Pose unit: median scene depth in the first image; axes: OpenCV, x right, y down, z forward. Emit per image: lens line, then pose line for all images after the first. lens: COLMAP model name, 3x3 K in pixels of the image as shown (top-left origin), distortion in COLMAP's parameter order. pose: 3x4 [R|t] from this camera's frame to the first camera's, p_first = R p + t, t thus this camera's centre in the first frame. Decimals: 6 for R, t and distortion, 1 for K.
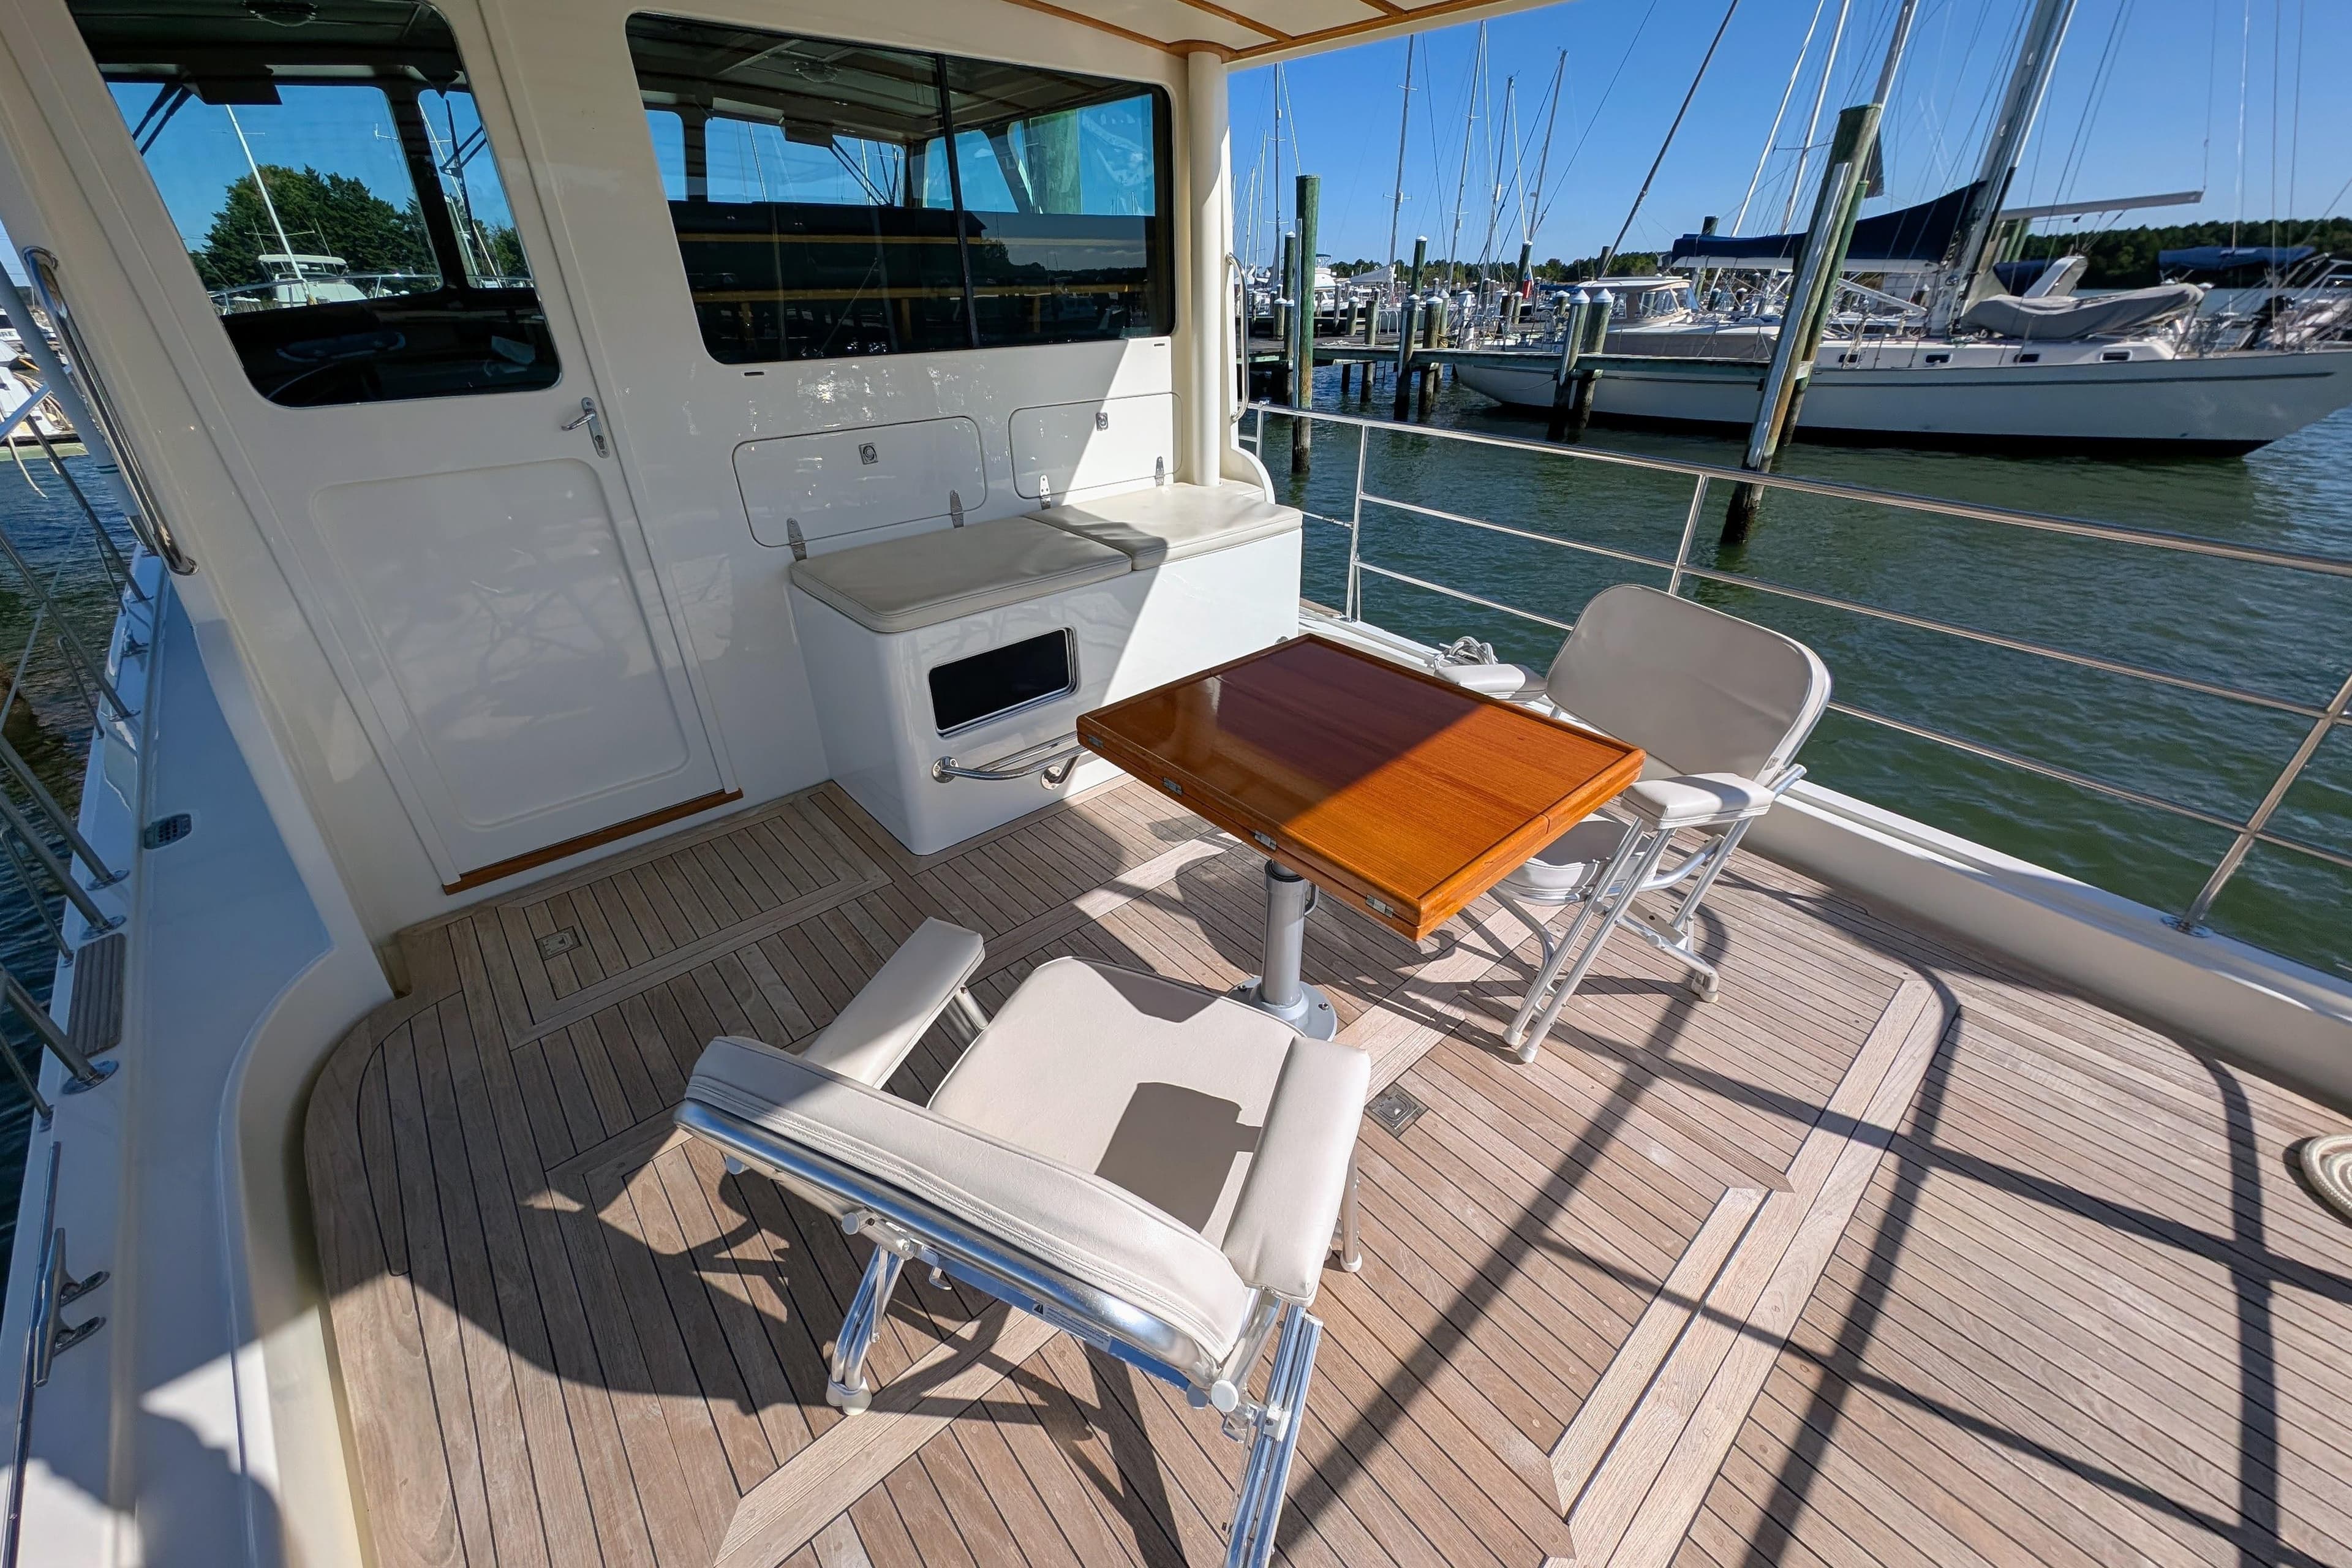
lens RADIAL K [[882.2, 0, 1176.0], [0, 882.2, 784.0], [0, 0, 1]] dist [-0.000270, -0.000035]
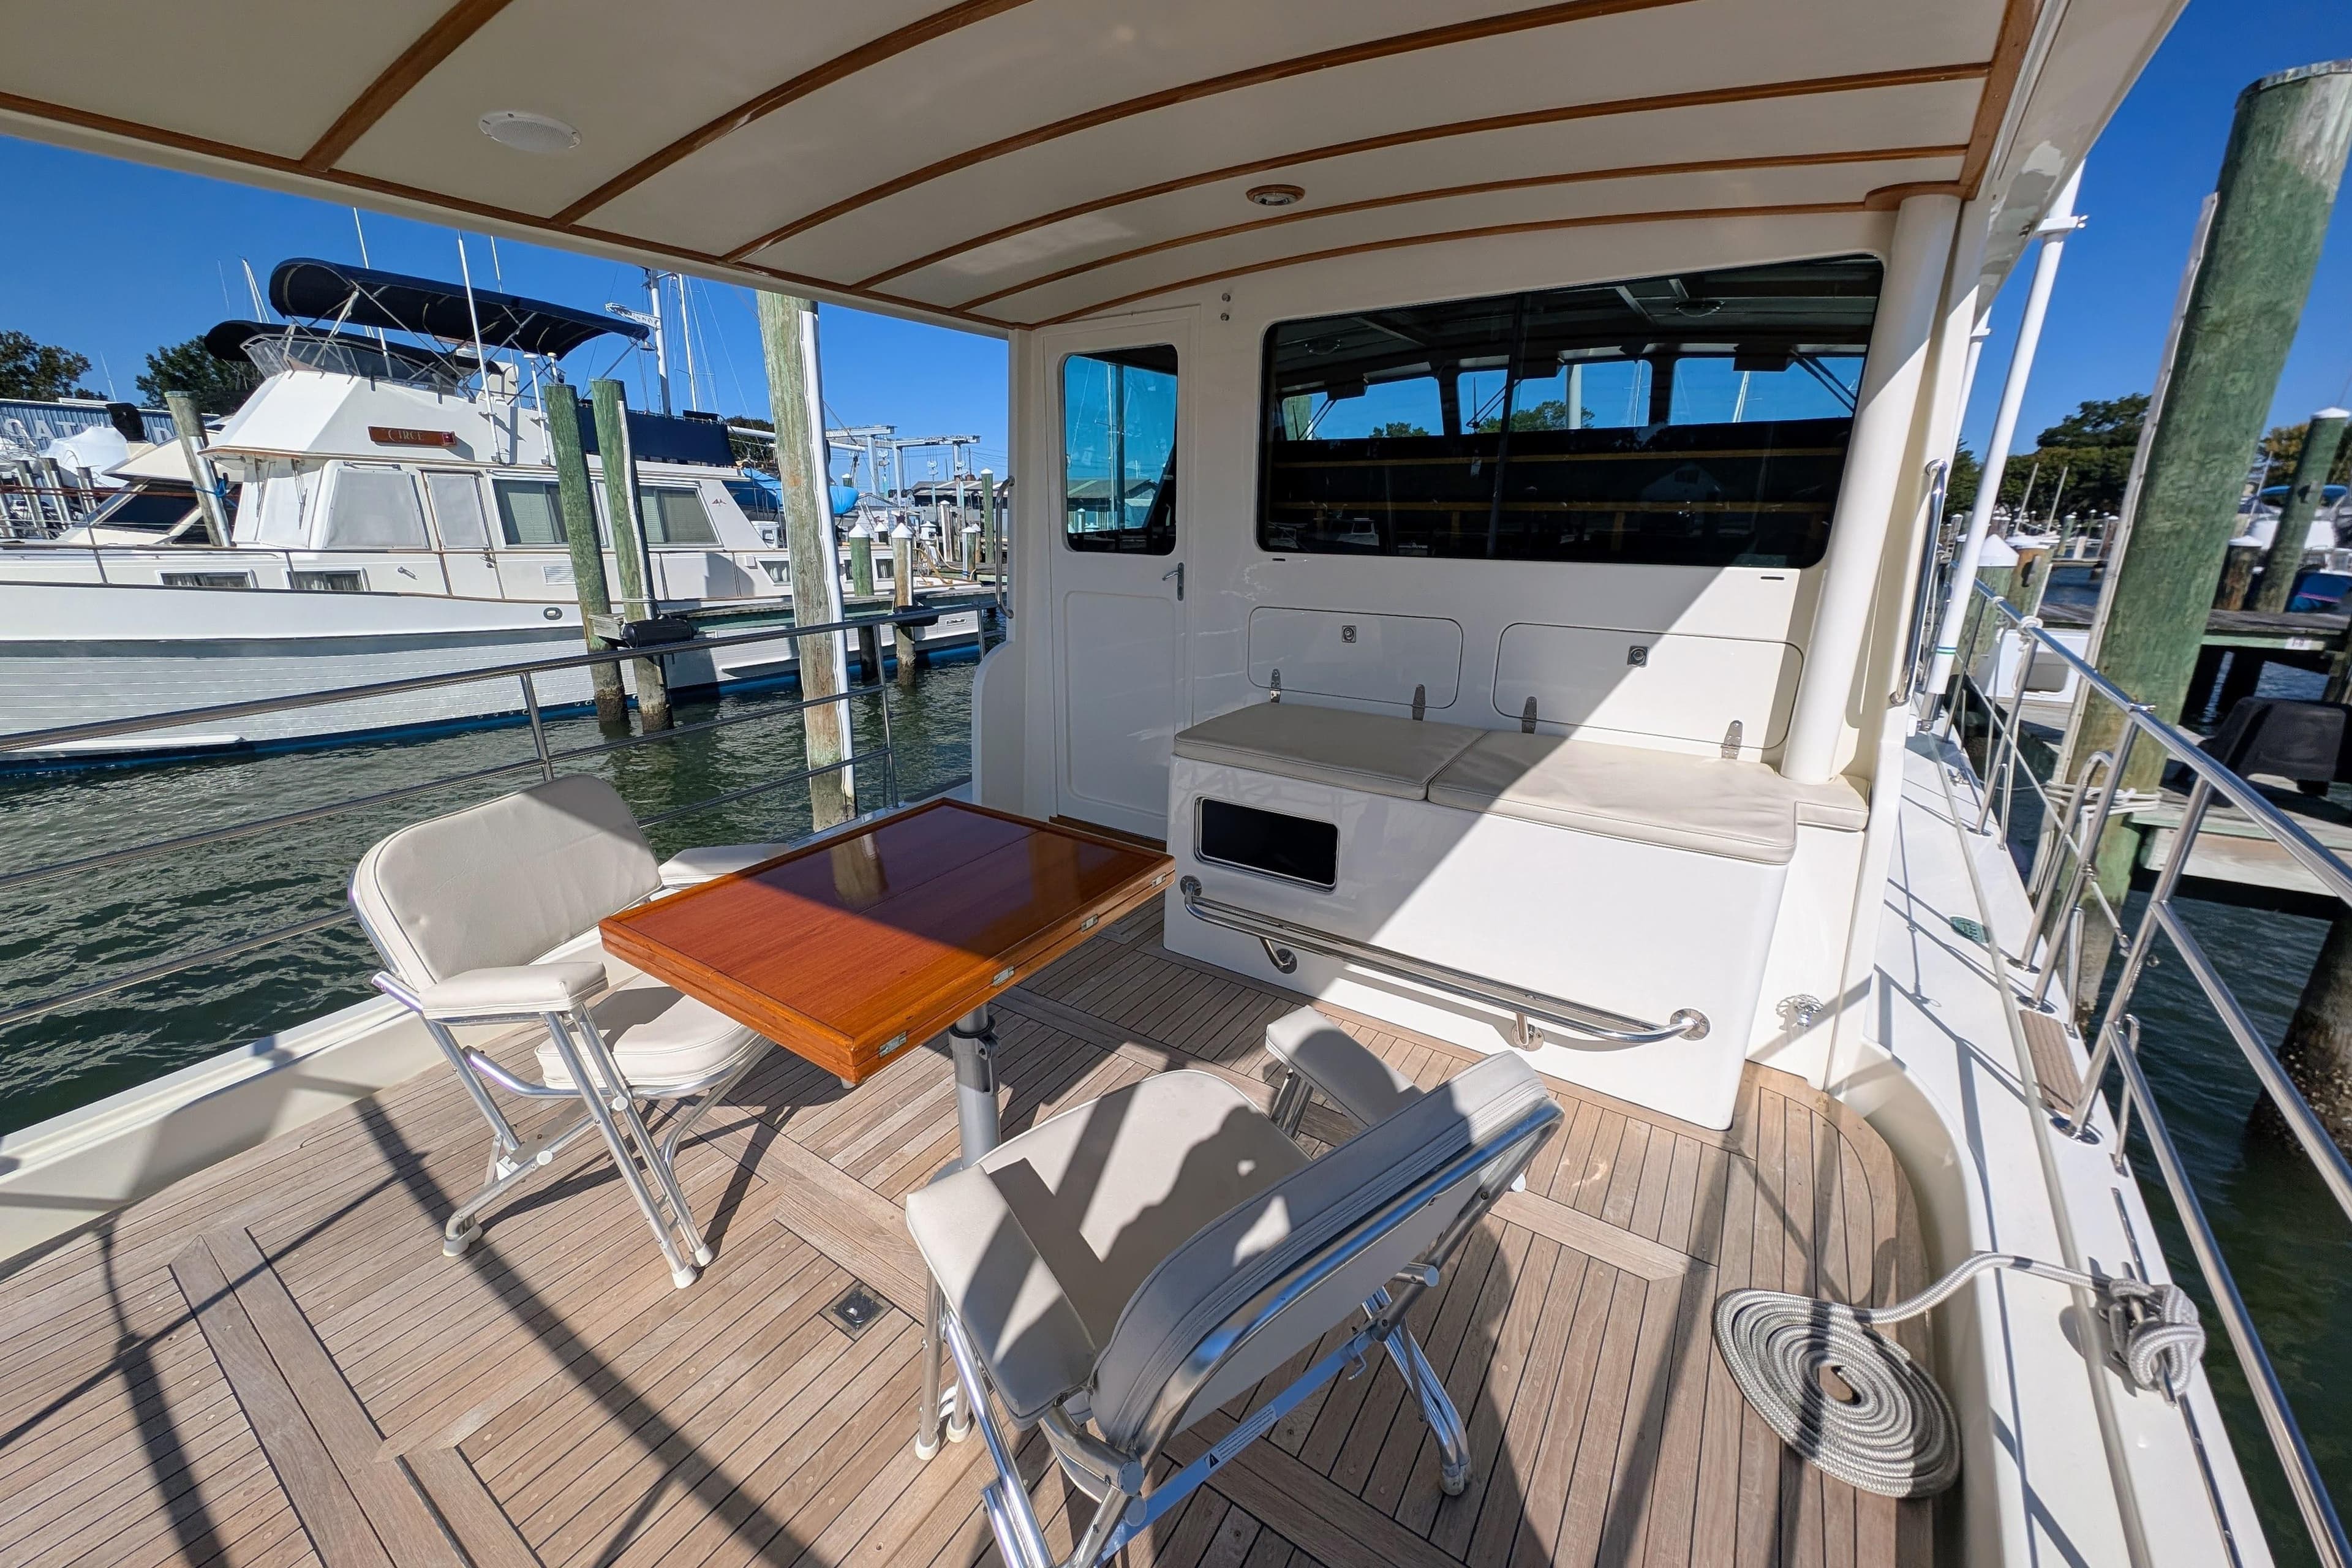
lens RADIAL K [[895.6, 0, 1163.1], [0, 895.6, 750.8], [0, 0, 1]] dist [-0.000711, -0.000062]
pose [[0.255495, 0.270696, -0.928141, 0.743702], [-0.488219, 0.864733, 0.117808, -0.287548], [0.834485, 0.423037, 0.353094, 0.504596]]
